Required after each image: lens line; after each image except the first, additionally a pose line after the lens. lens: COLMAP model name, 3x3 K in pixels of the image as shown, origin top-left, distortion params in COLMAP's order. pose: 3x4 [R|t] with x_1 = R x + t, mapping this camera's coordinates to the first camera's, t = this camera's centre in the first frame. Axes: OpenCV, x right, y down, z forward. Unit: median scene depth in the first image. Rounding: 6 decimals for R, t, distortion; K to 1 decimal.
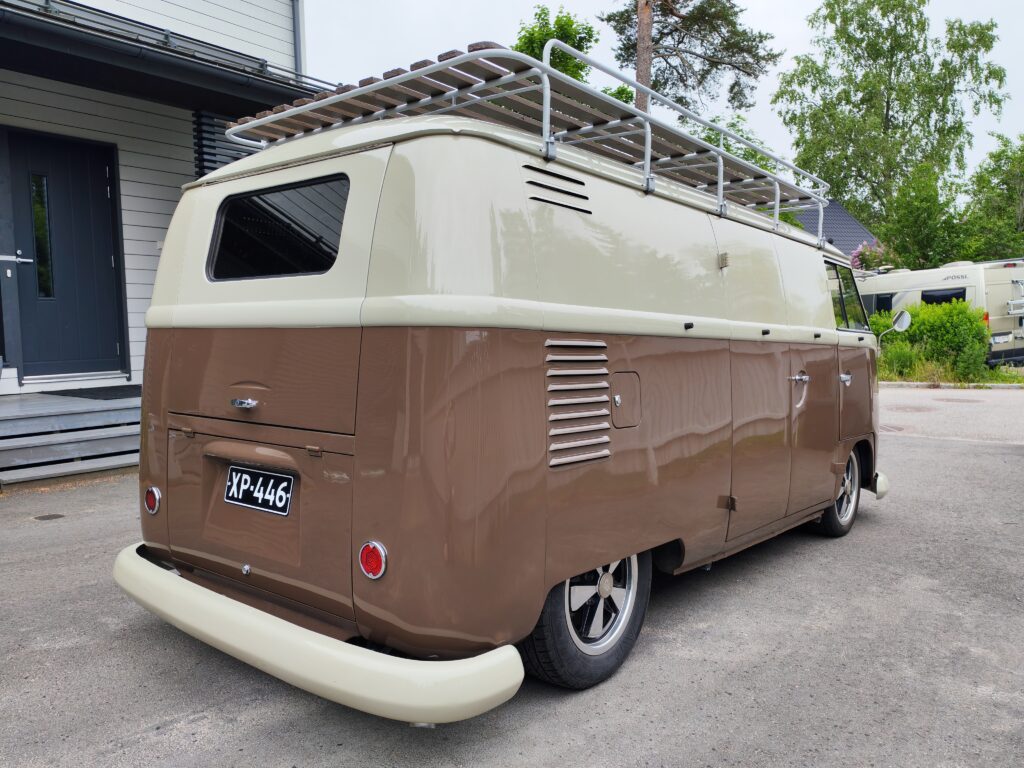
lens RADIAL K [[772.0, 0, 512.0], [0, 772.0, 384.0], [0, 0, 1]] dist [0.001370, -0.003382]
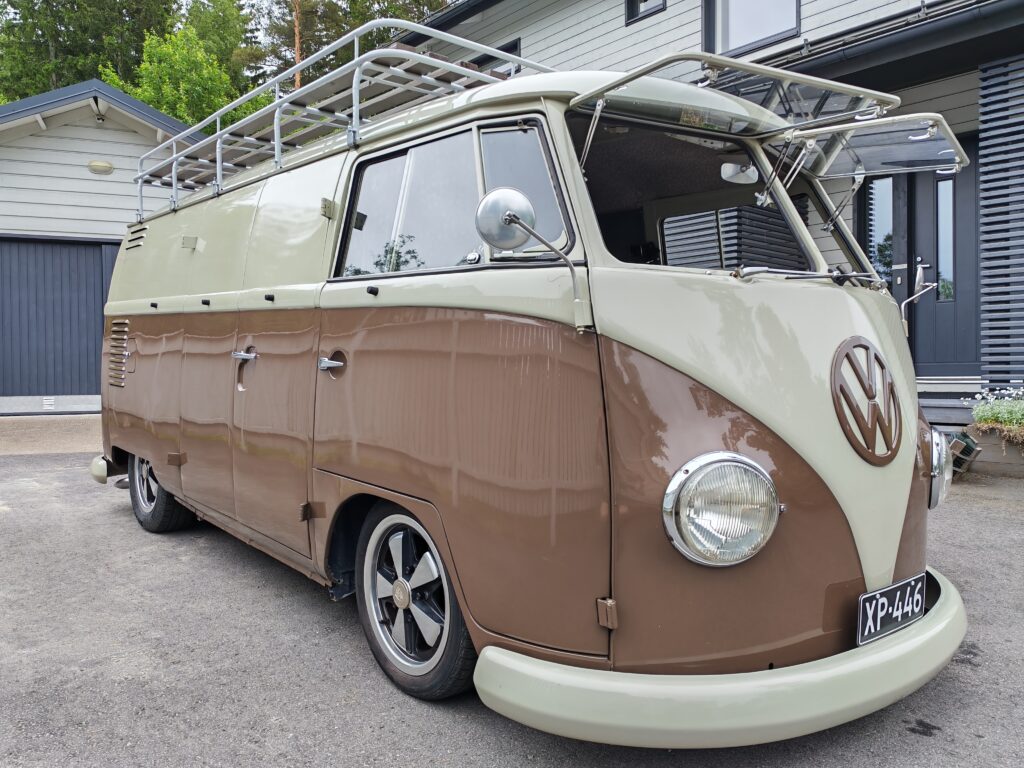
lens RADIAL K [[772.0, 0, 512.0], [0, 772.0, 384.0], [0, 0, 1]] dist [0.001370, -0.003382]
pose [[-0.168376, 0.032526, -0.985186, 1.137623], [-0.060567, 0.997226, 0.043275, -0.026912], [0.983860, 0.066956, -0.165939, 1.448773]]
